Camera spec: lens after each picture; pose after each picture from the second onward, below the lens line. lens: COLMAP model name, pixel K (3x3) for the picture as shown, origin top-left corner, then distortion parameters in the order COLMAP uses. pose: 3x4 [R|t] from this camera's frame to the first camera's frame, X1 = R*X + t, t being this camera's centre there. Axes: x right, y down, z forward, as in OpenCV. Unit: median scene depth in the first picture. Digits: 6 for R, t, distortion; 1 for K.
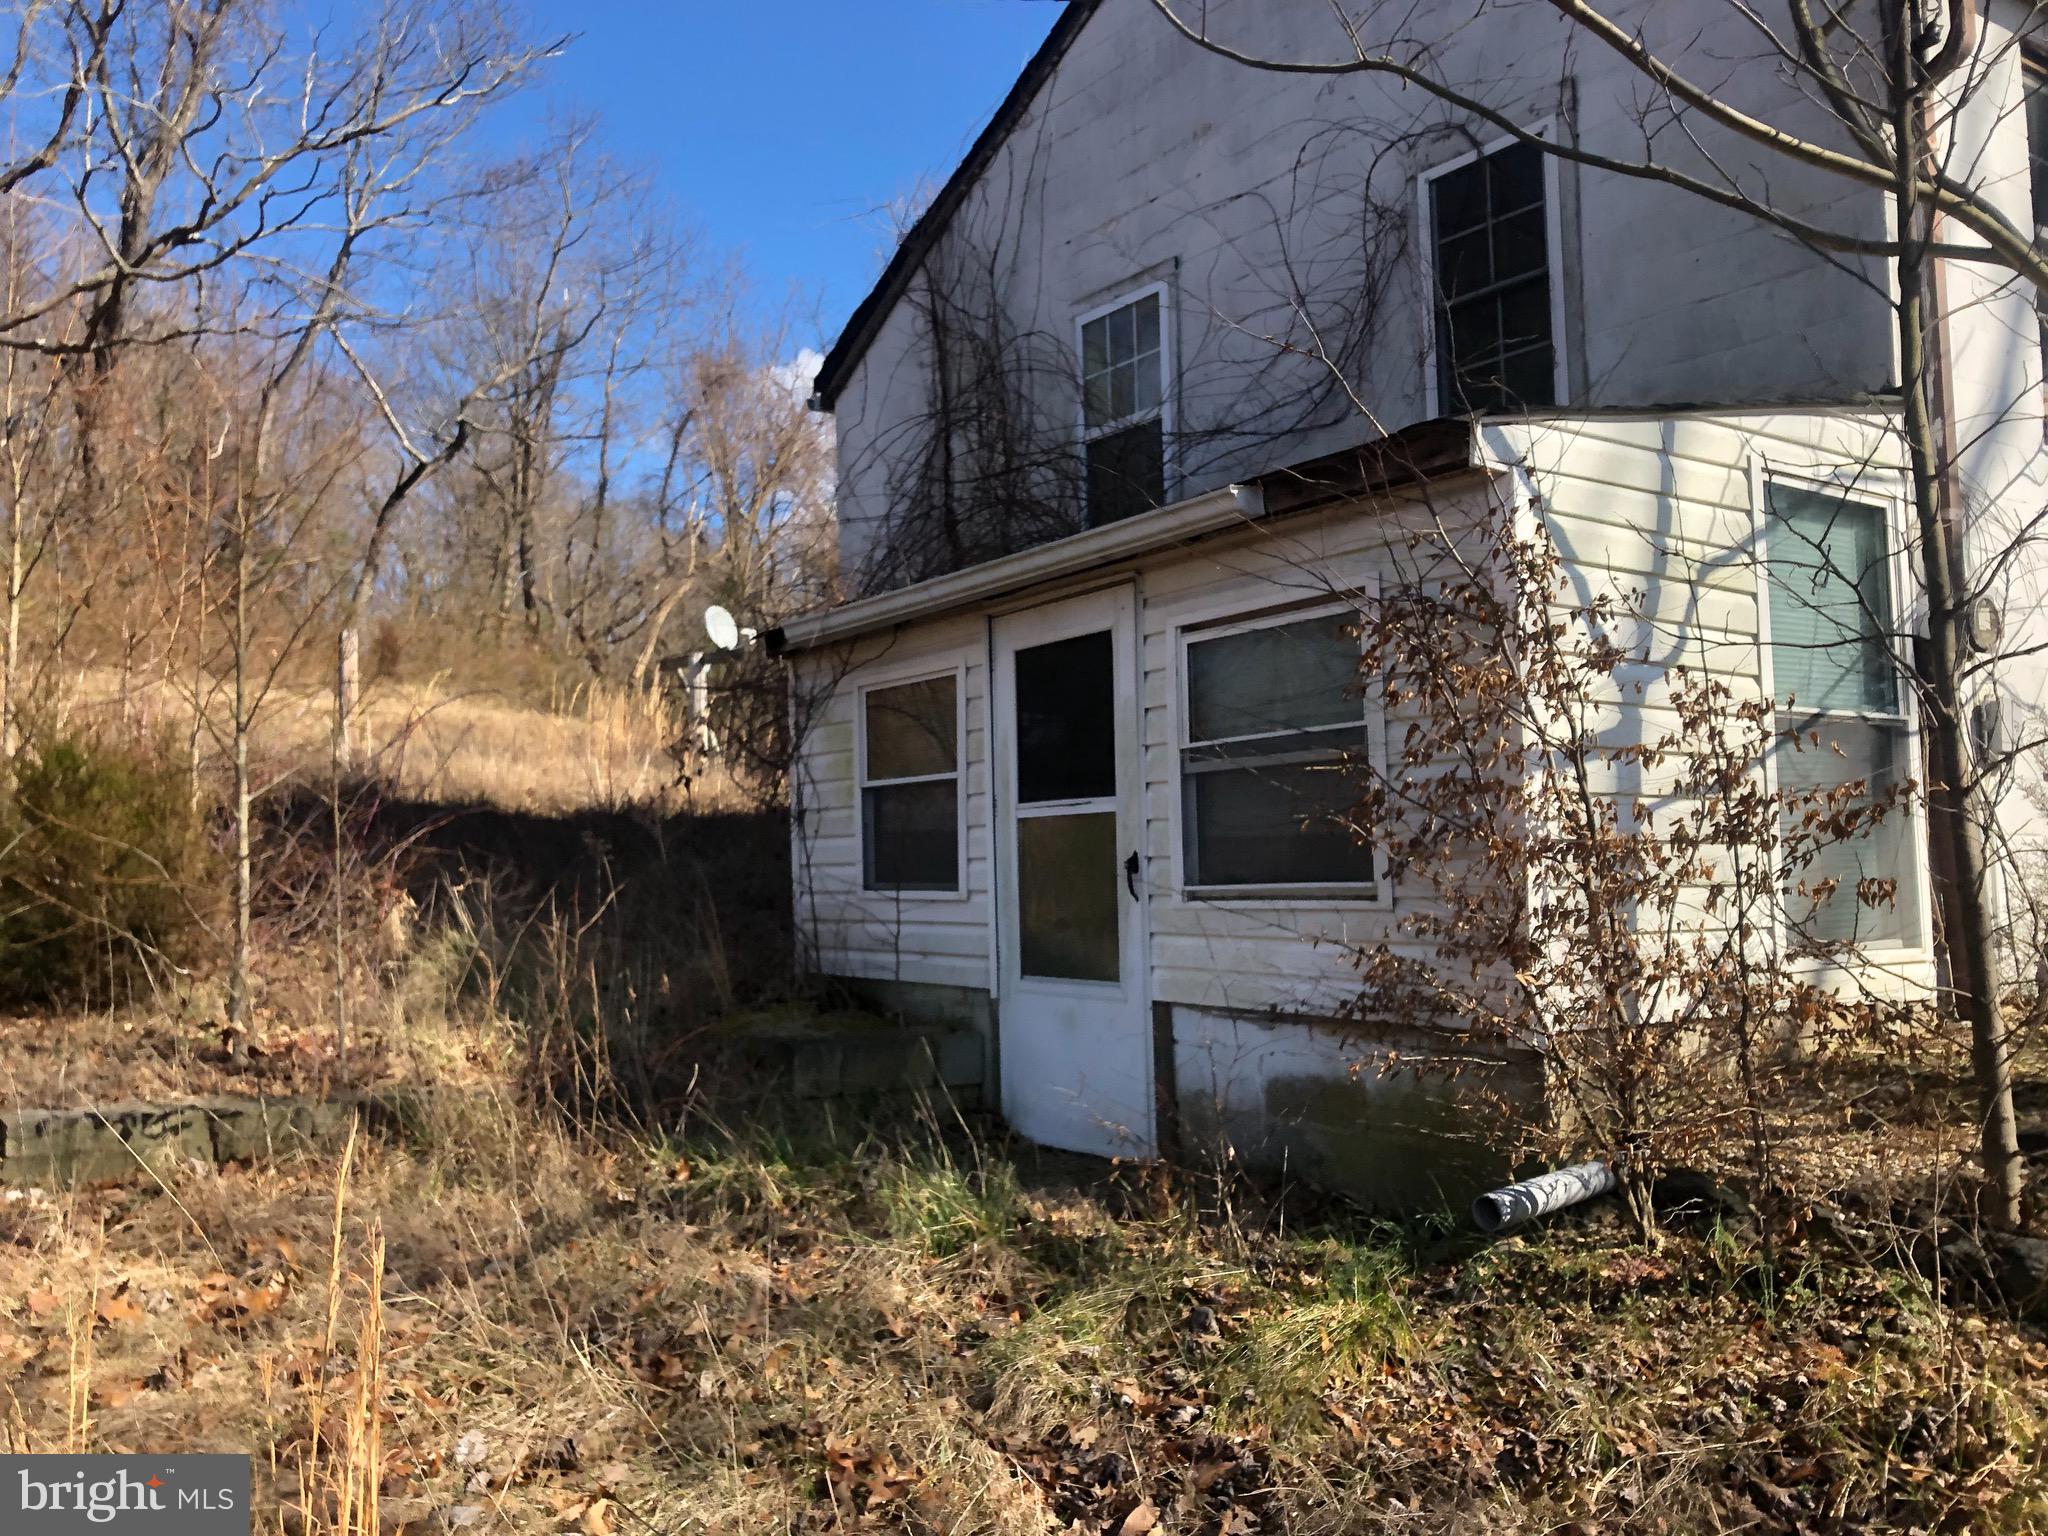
lens RADIAL K [[1702.6, 0, 957.2], [0, 1702.6, 738.9], [0, 0, 1]] dist [0.029705, -0.017125]
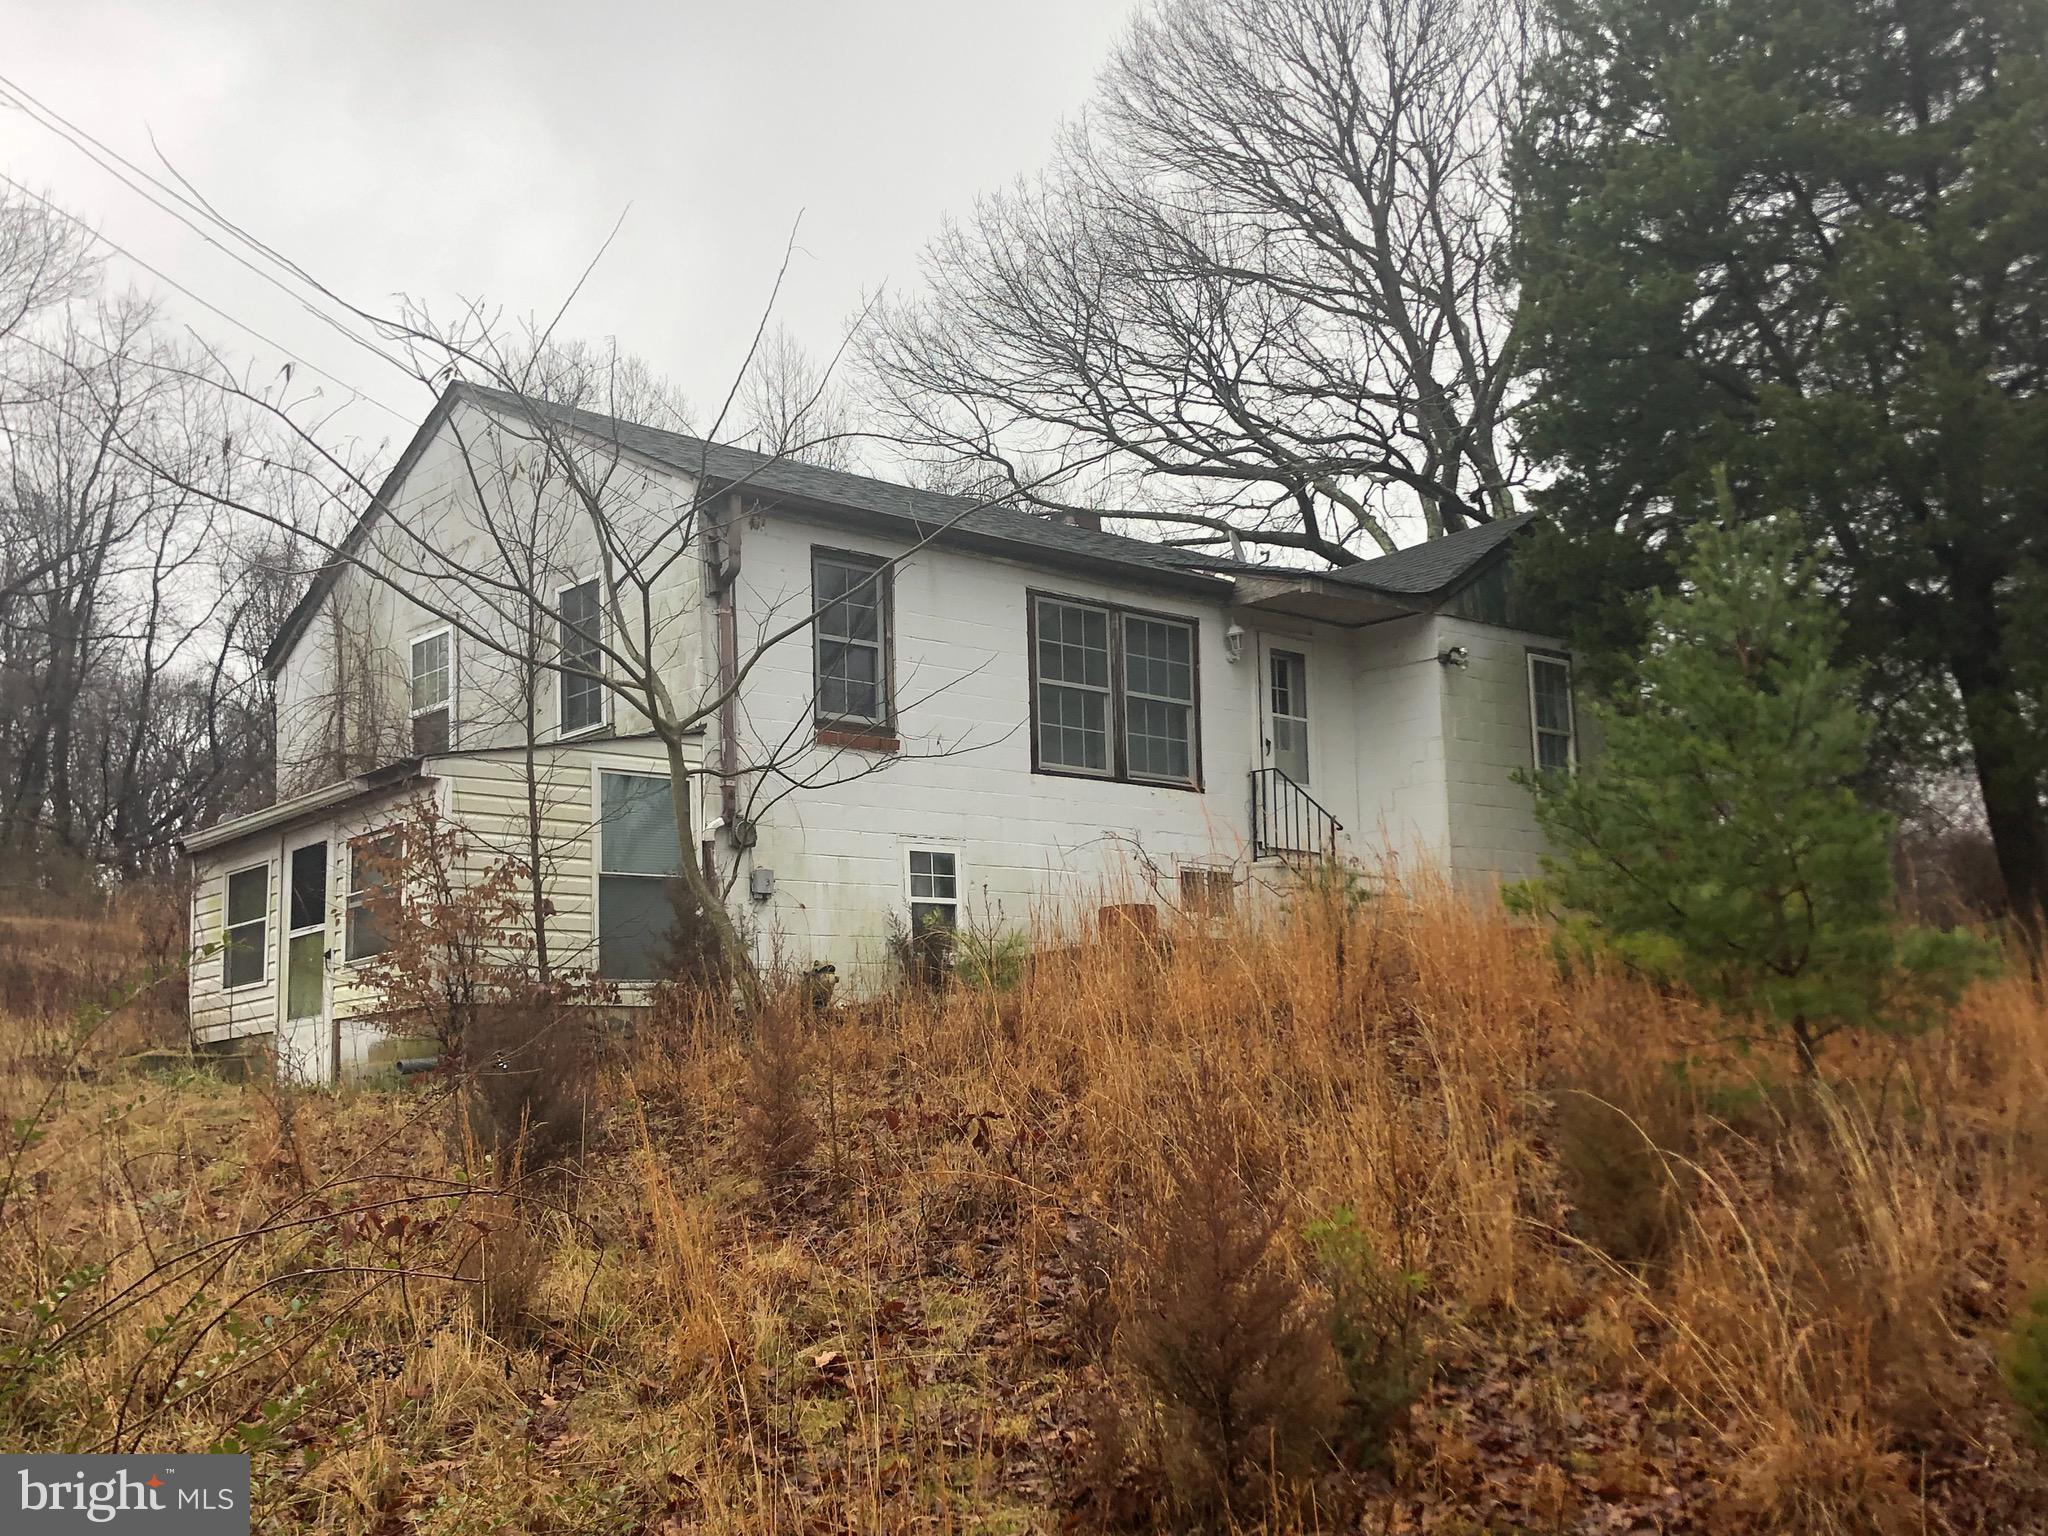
lens RADIAL K [[2131.6, 0, 1017.3], [0, 2131.6, 764.1], [0, 0, 1]] dist [0.089997, 0.000000]
pose [[0.987358, -0.004423, 0.158444, 0.446332], [0.018076, 0.996231, -0.084836, 0.068895], [-0.157471, 0.086628, 0.983717, -1.491940]]
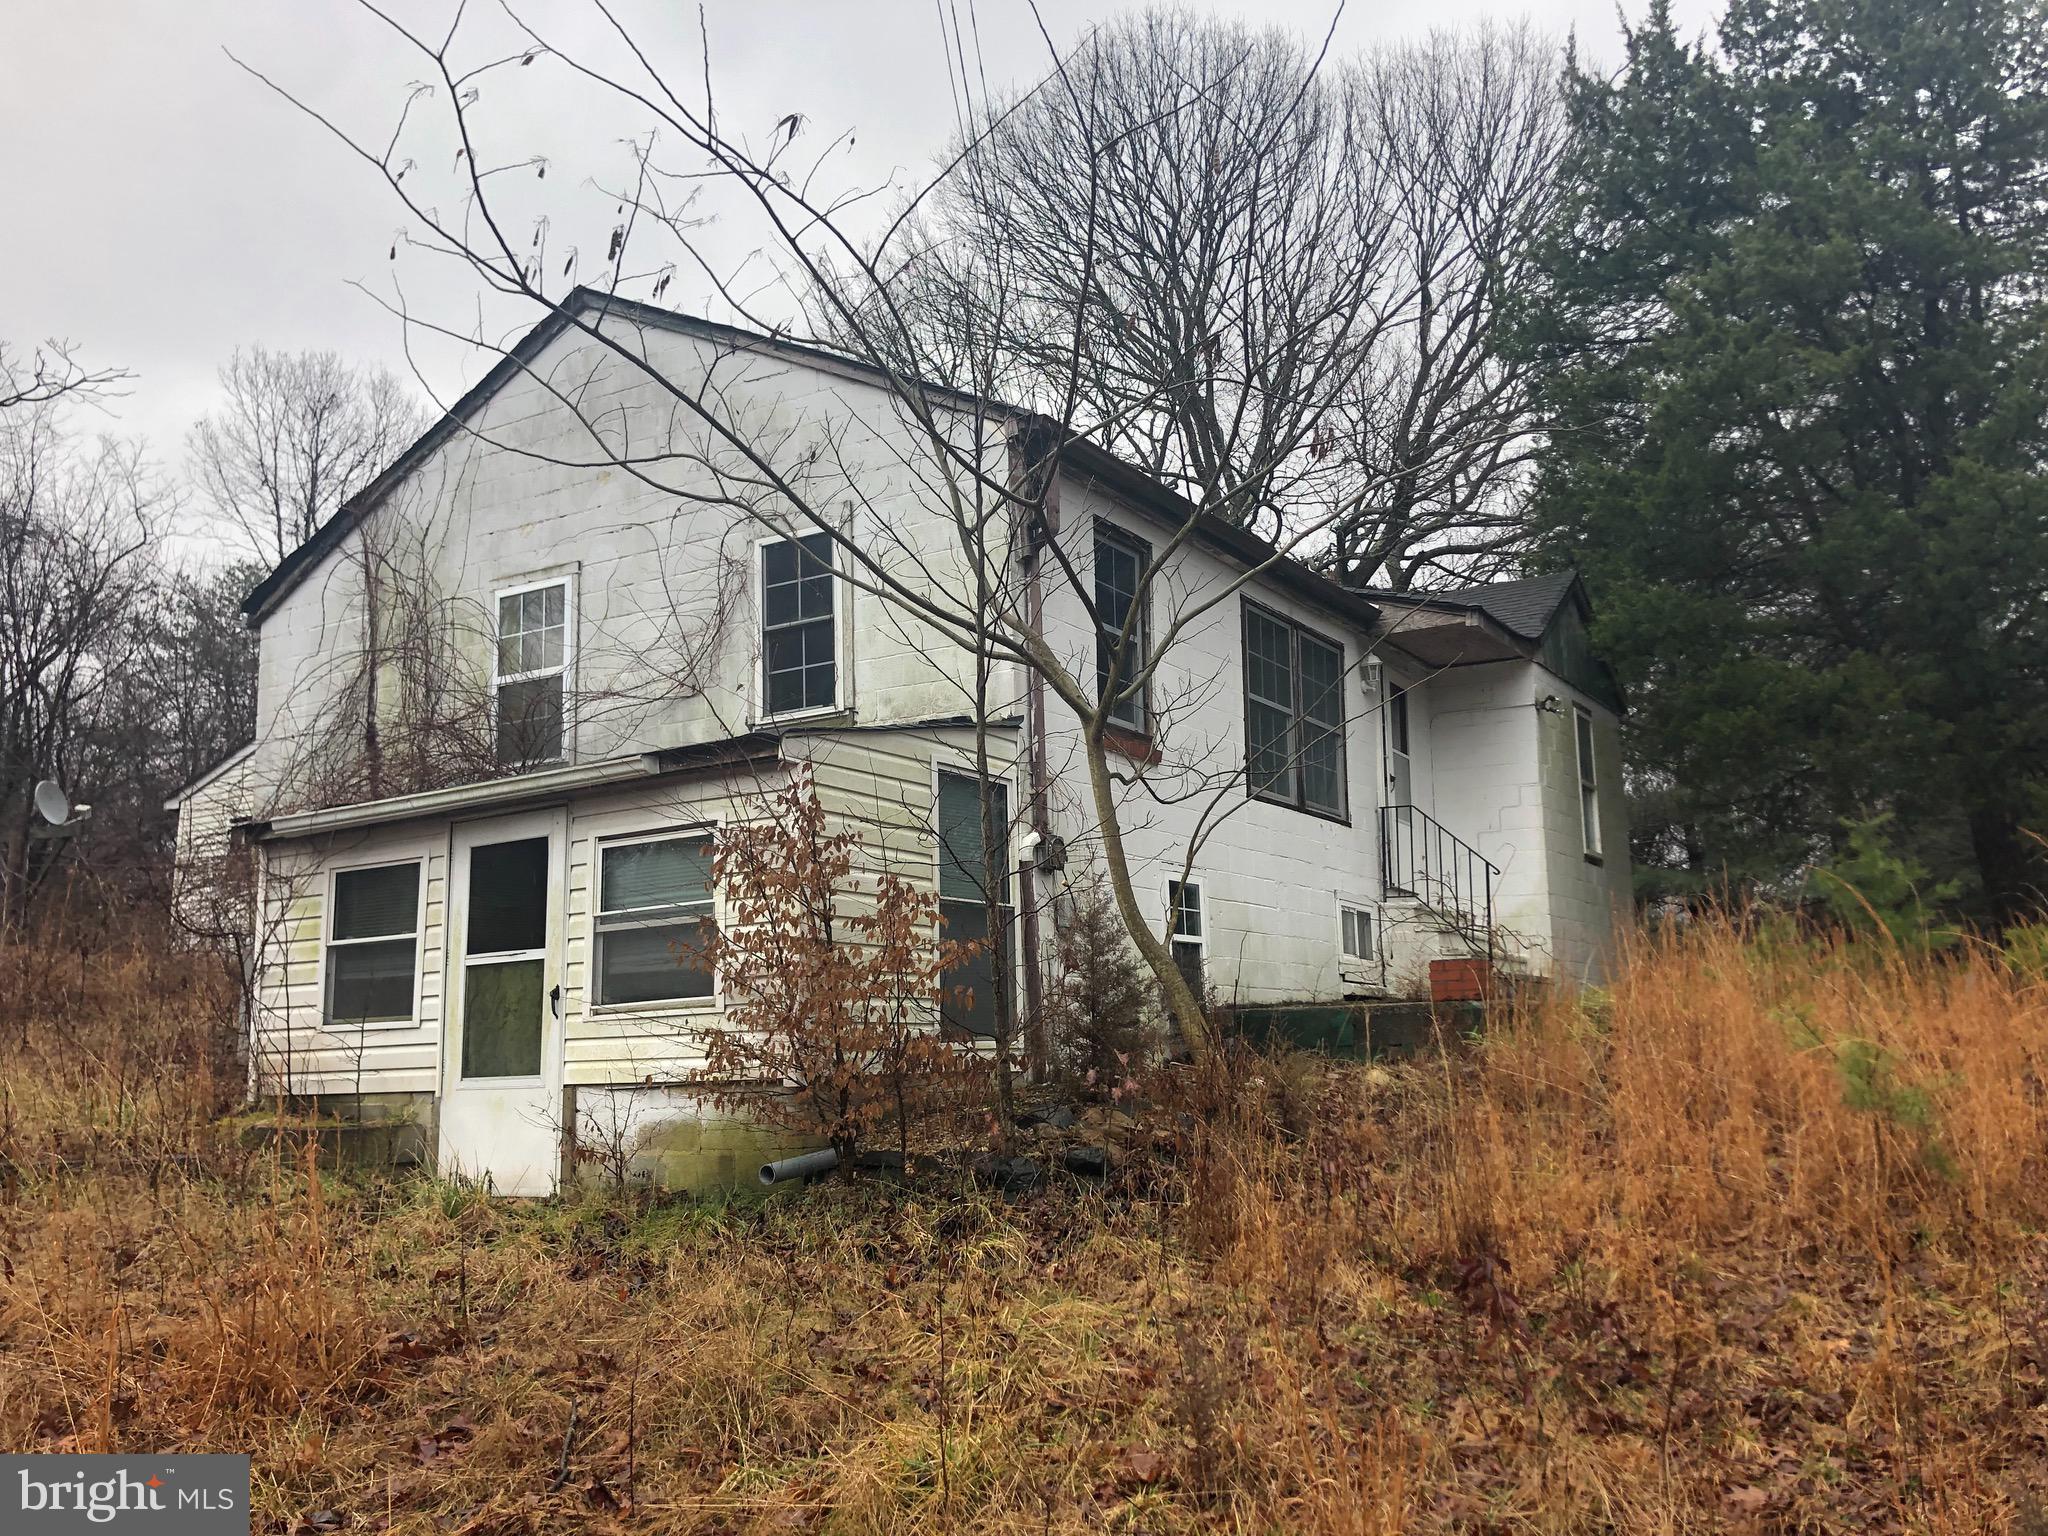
lens RADIAL K [[1704.5, 0, 1057.8], [0, 1704.5, 729.2], [0, 0, 1]] dist [0.061345, -0.062991]
pose [[0.900263, 0.067705, 0.430049, -0.143162], [-0.016412, 0.992409, -0.121884, 0.016223], [-0.435036, 0.102670, 0.894540, -0.503497]]
